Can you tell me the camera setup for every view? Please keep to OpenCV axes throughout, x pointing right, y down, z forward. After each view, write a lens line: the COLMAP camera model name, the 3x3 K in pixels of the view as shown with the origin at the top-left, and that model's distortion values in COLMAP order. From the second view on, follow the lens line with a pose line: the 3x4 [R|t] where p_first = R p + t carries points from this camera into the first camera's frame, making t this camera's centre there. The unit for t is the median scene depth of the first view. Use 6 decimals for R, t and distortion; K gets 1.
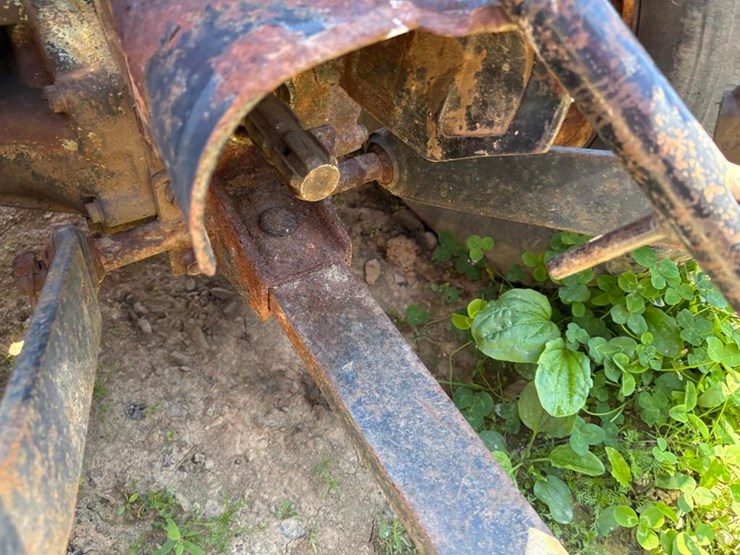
lens RADIAL K [[649.2, 0, 323.8], [0, 649.2, 228.6], [0, 0, 1]] dist [0.004252, -0.061734]
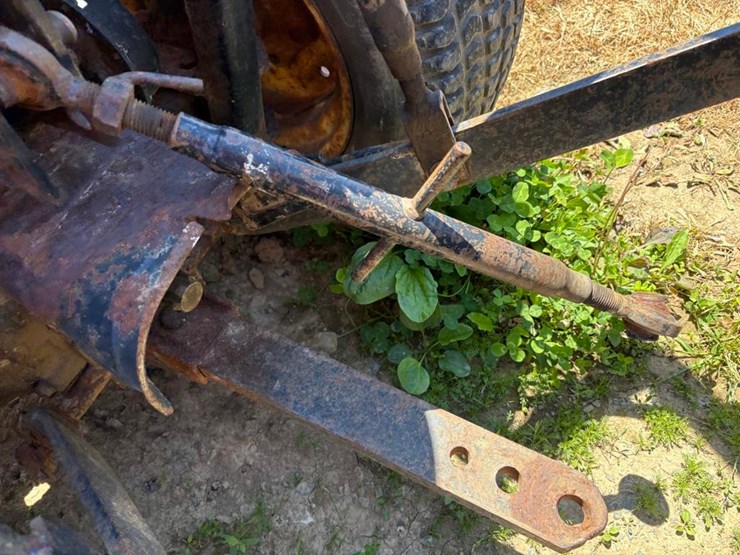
lens RADIAL K [[560.5, 0, 370.3], [0, 560.5, 334.5], [0, 0, 1]] dist [-0.056737, -0.002362]
pose [[0.831235, -0.525078, 0.182596, 0.019544], [0.472199, 0.840221, 0.266564, -0.053065], [-0.293388, -0.135356, 0.946363, -0.100329]]
